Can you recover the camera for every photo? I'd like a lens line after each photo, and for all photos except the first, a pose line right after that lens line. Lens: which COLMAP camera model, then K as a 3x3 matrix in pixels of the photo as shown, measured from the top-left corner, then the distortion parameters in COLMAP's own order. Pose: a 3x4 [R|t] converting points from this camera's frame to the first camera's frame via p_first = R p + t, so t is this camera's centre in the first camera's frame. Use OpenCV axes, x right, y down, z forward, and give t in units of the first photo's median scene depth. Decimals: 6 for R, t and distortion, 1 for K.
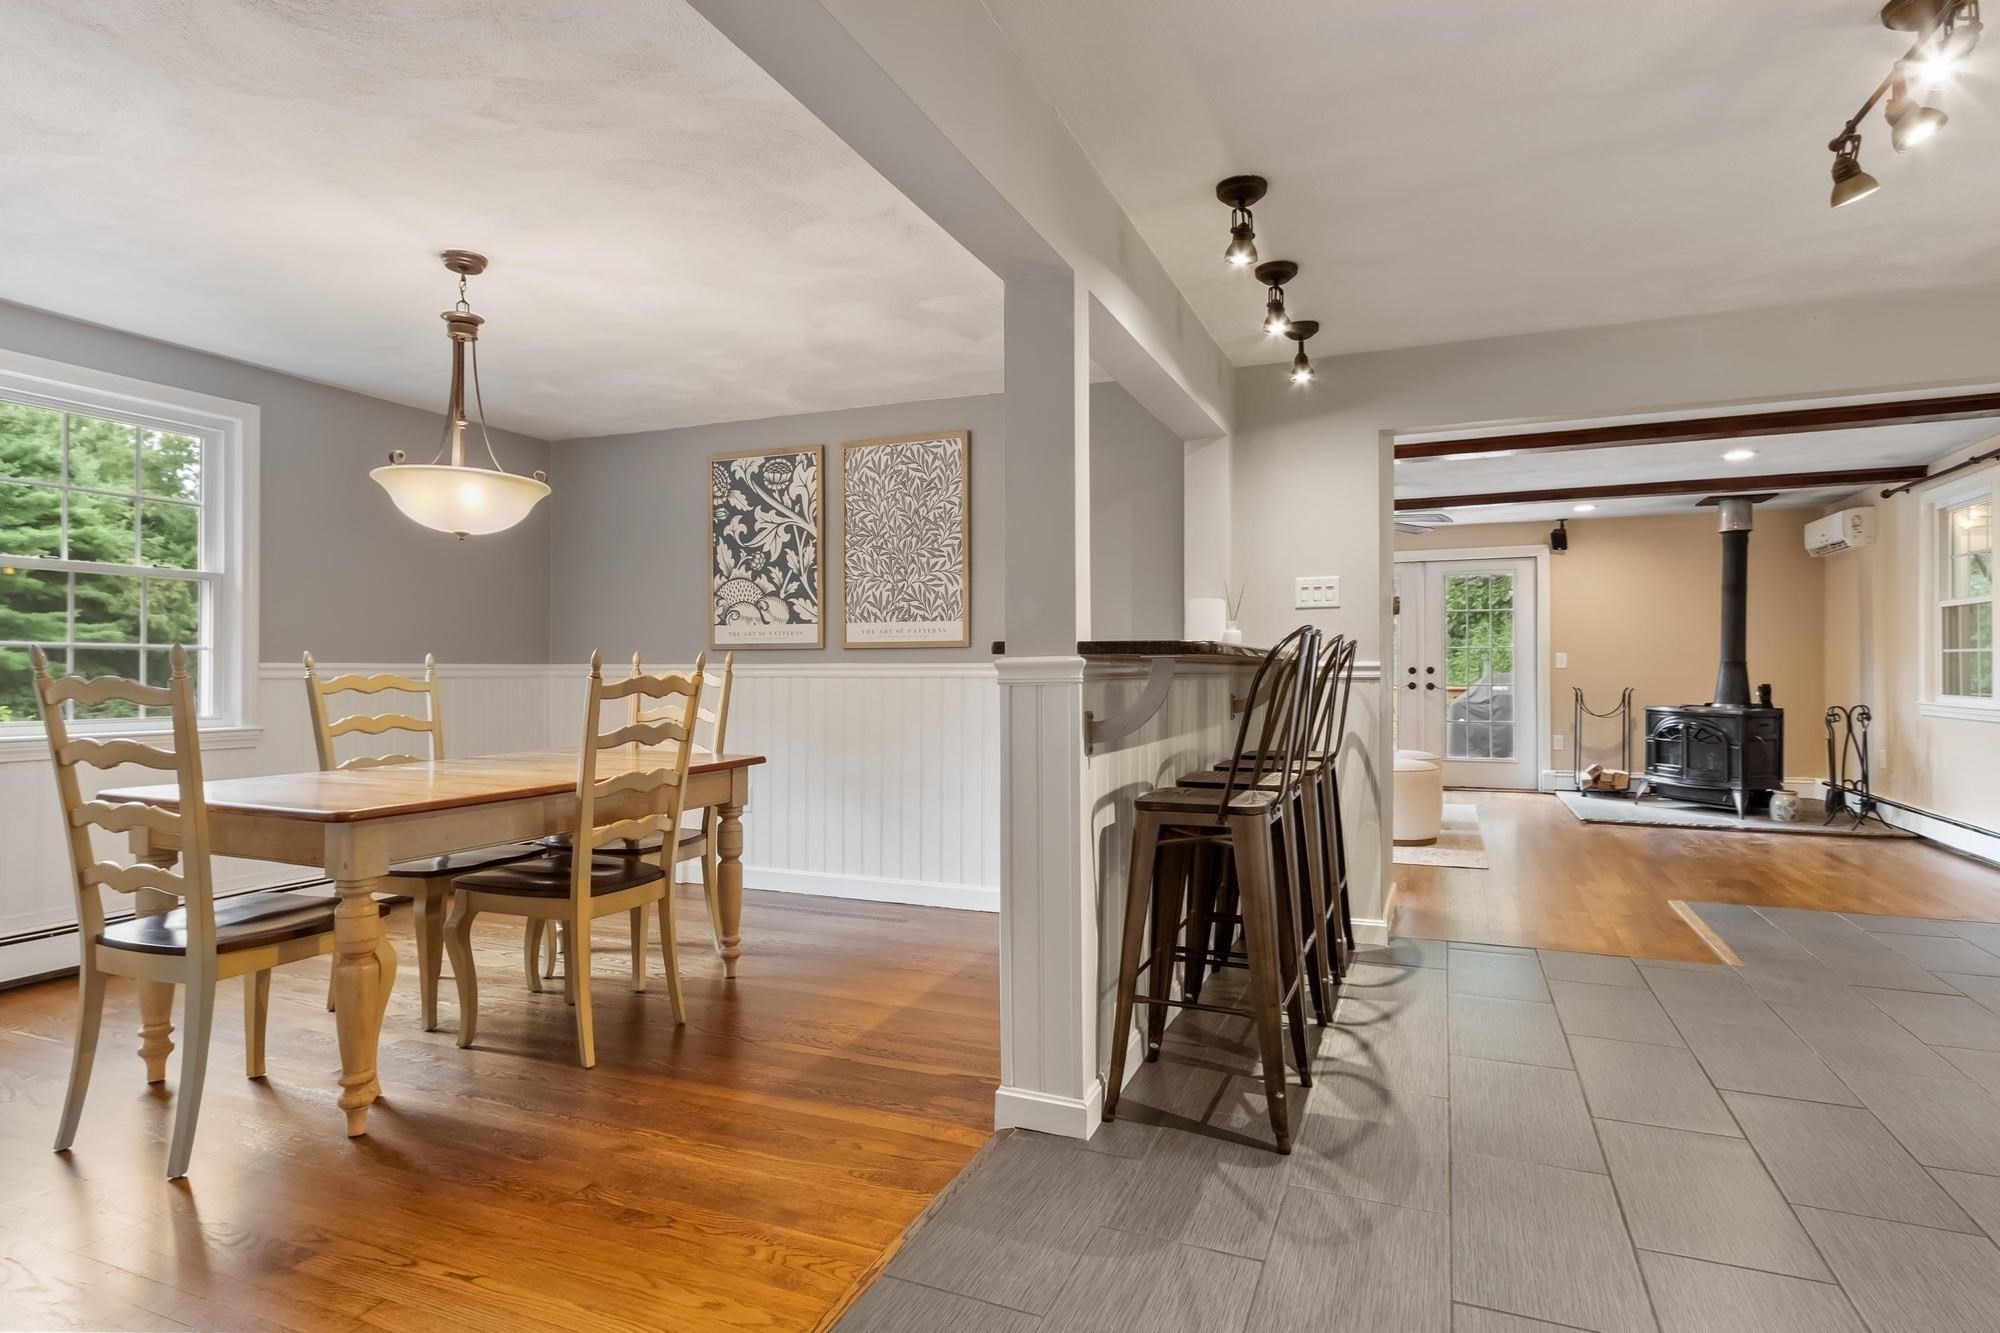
lens RADIAL K [[1066.7, 0, 993.8], [0, 1066.7, 666.0], [0, 0, 1]] dist [0.004321, -0.001372]
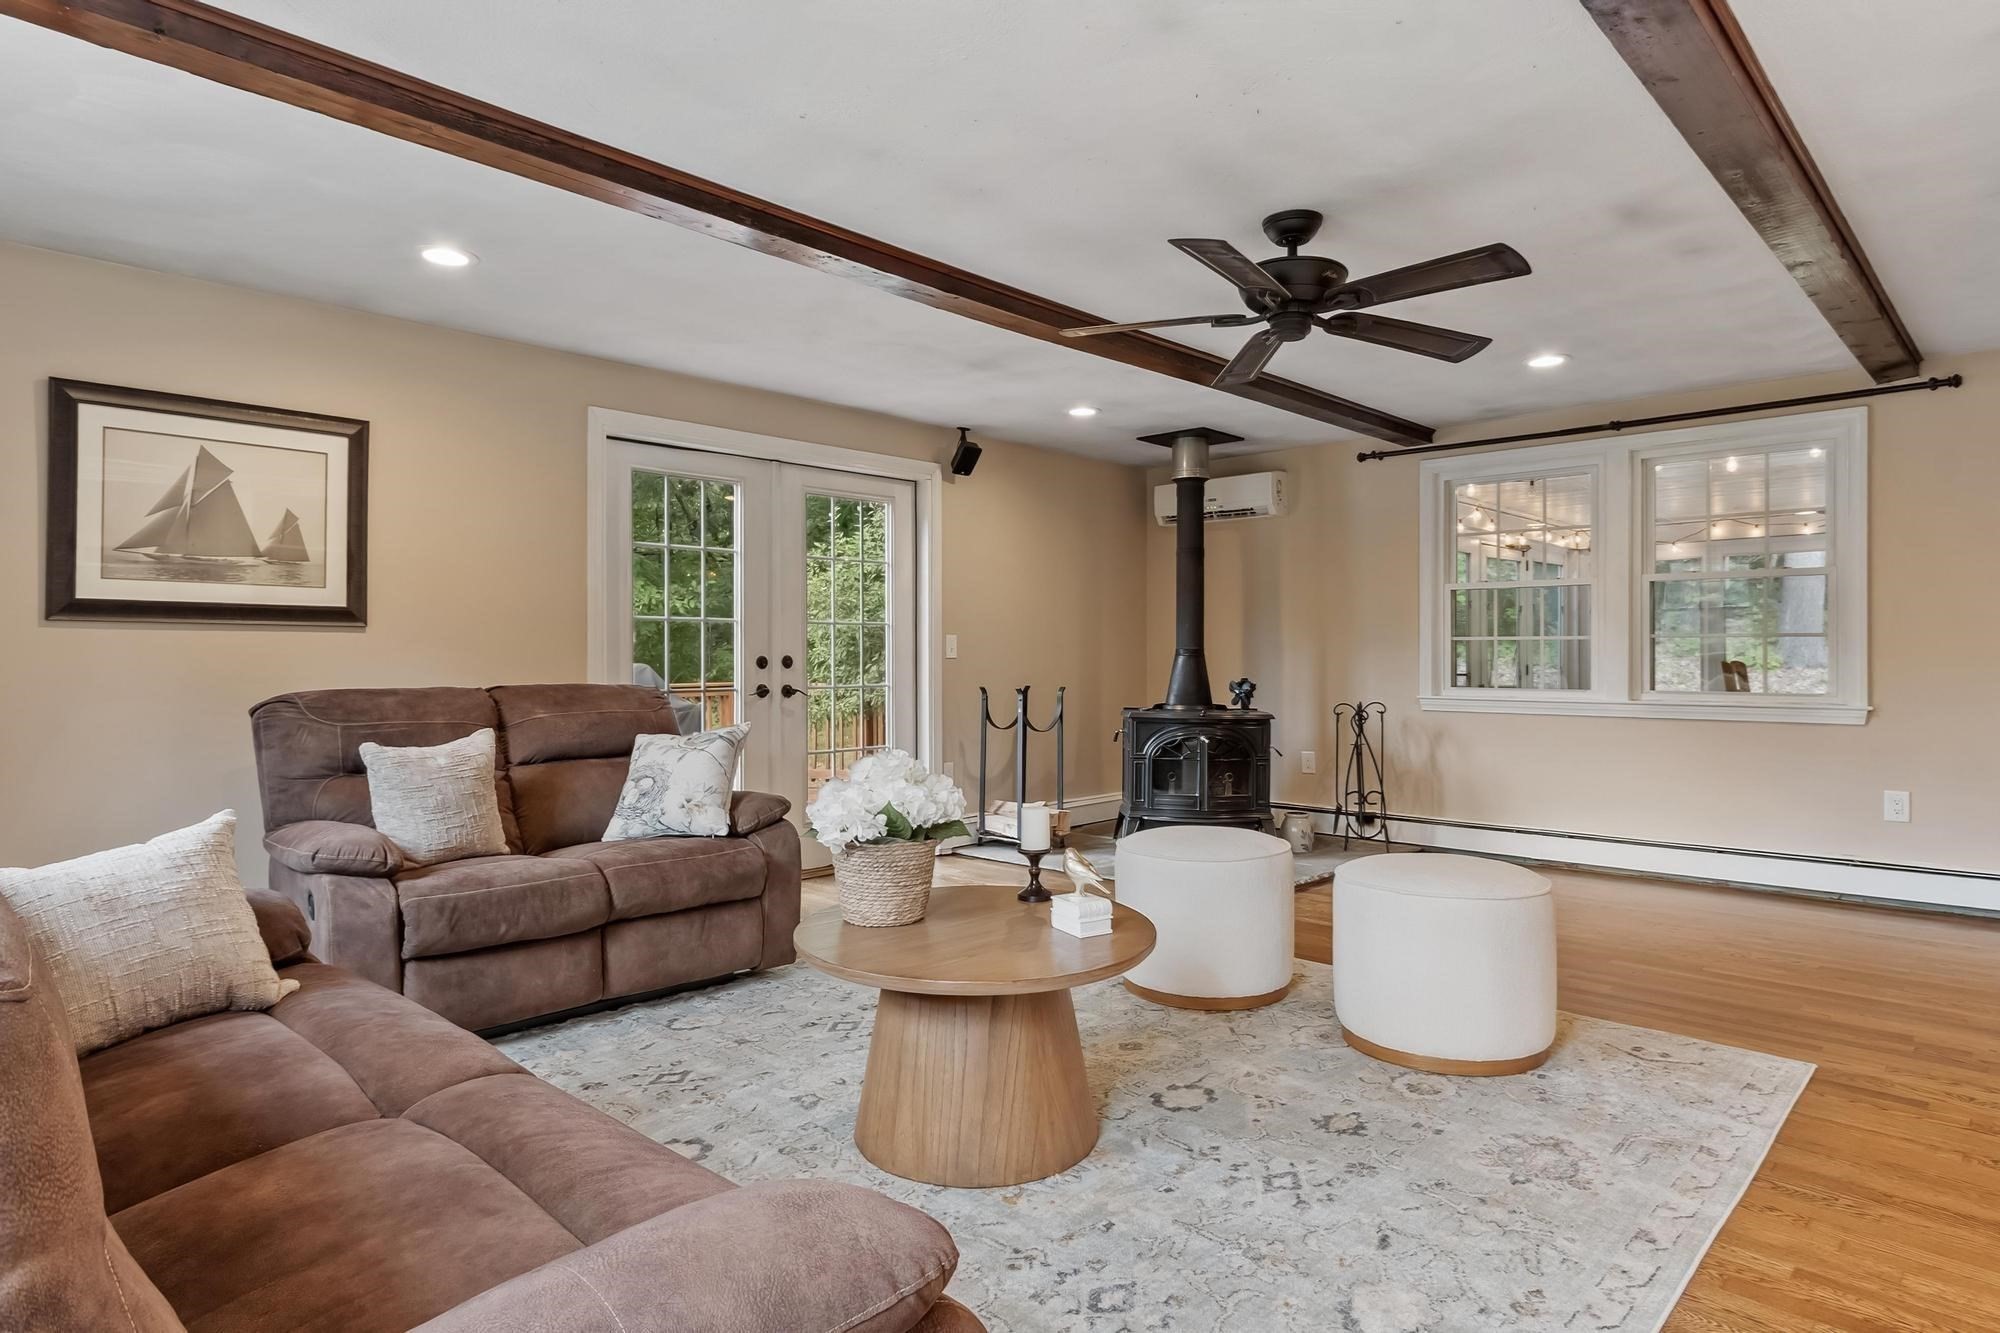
lens RADIAL K [[1121.5, 0, 988.7], [0, 1121.5, 647.2], [0, 0, 1]] dist [0.000107, -0.000157]
pose [[0.351968, 0.009090, 0.935968, -0.167932], [-0.002042, 0.999958, -0.008944, 0.002696], [-0.936010, 0.001237, 0.351972, 1.297599]]
